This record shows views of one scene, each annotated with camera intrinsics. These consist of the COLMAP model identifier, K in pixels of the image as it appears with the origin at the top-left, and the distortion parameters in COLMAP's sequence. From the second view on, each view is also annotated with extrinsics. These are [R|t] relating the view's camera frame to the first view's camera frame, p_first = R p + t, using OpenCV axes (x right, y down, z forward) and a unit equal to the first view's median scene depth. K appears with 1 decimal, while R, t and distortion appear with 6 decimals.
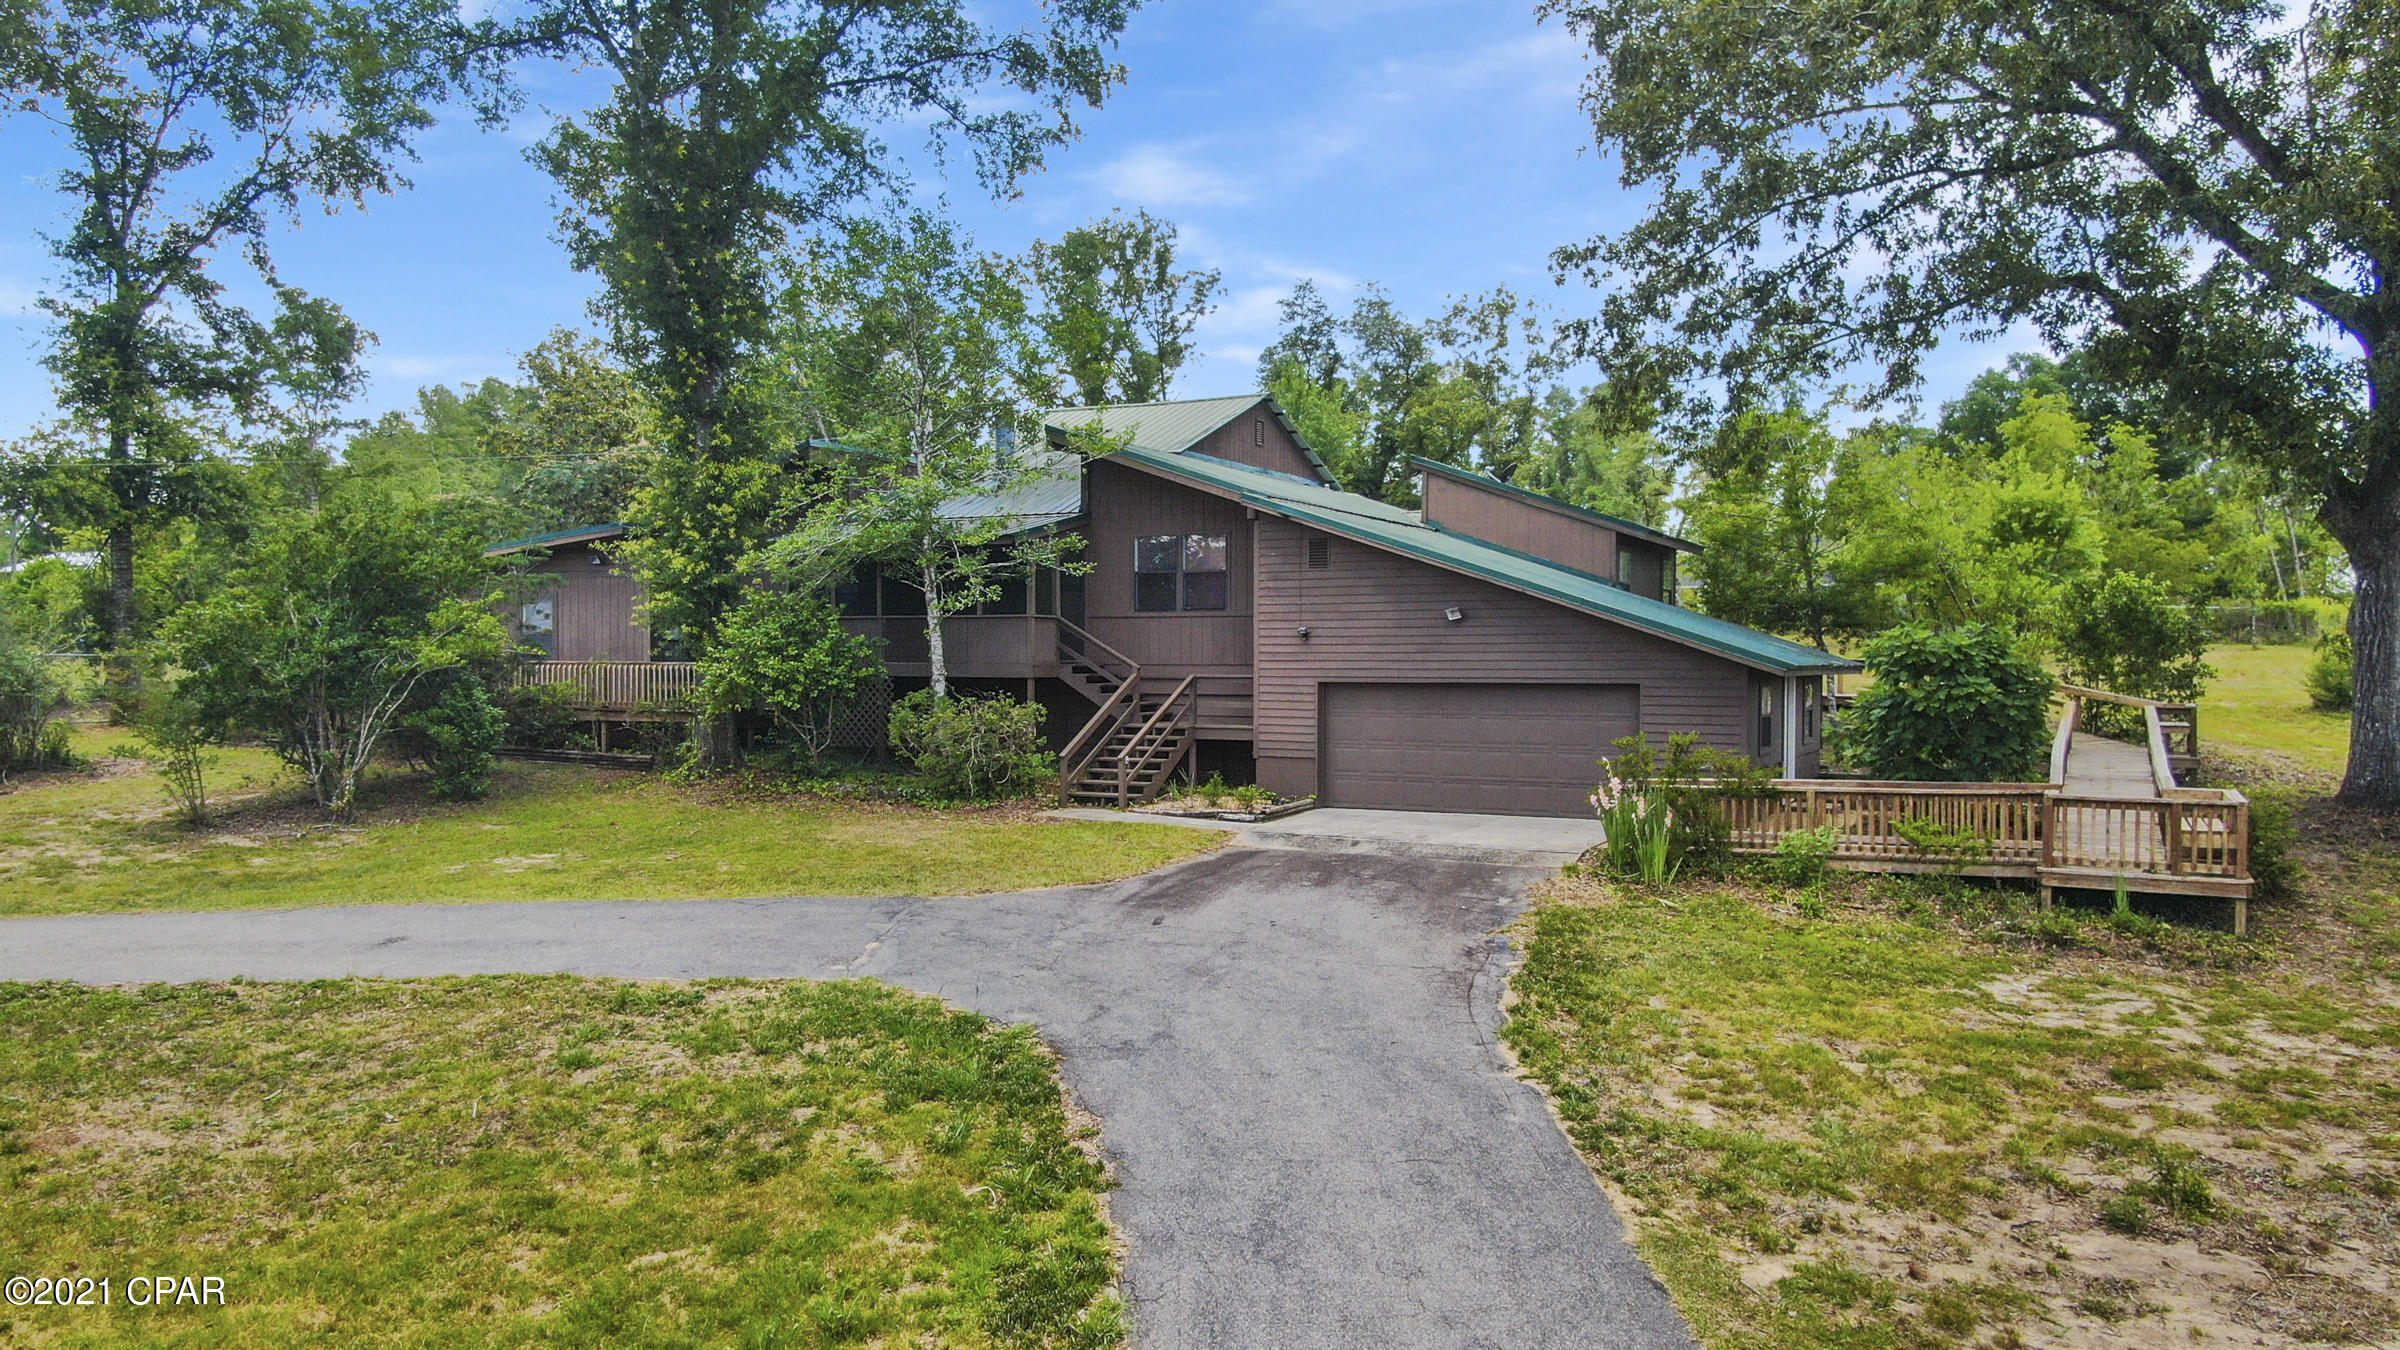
lens RADIAL K [[1639.5, 0, 1200.0], [0, 1639.5, 675.0], [0, 0, 1]] dist [0.205801, -0.238030]
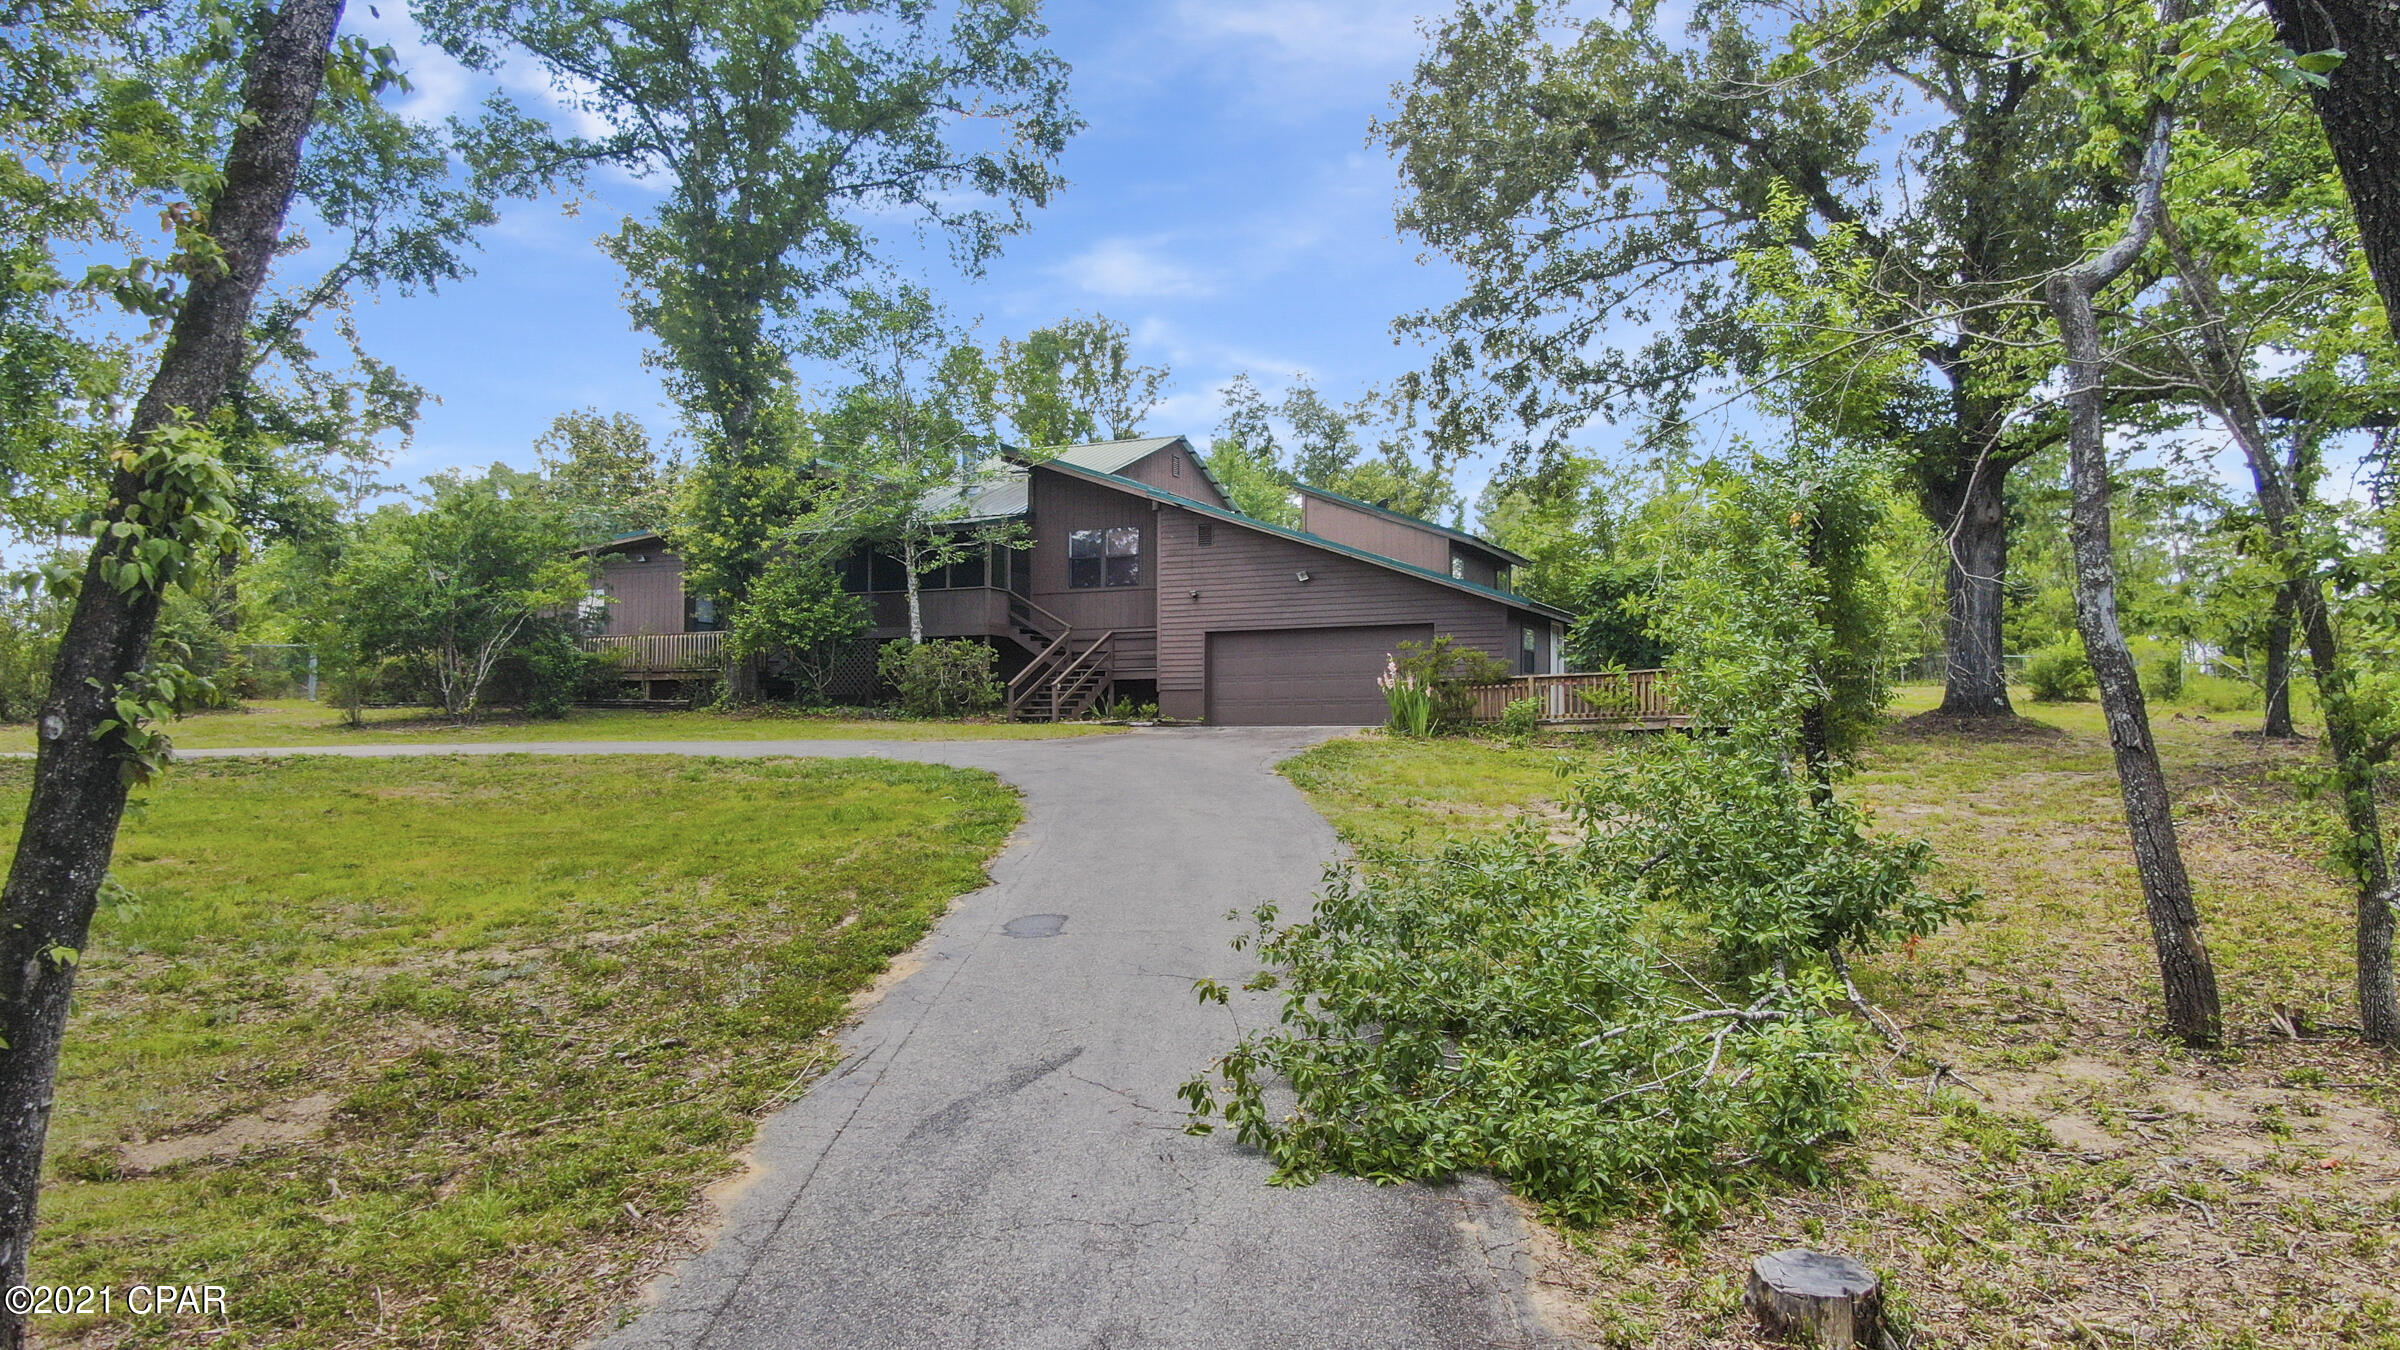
lens RADIAL K [[1639.5, 0, 1200.0], [0, 1639.5, 675.0], [0, 0, 1]] dist [0.205801, -0.238030]
pose [[0.999818, 0.003064, 0.018842, 0.037732], [-0.001813, 0.997813, -0.066081, 0.110591], [-0.019004, 0.066035, 0.997636, -0.275522]]
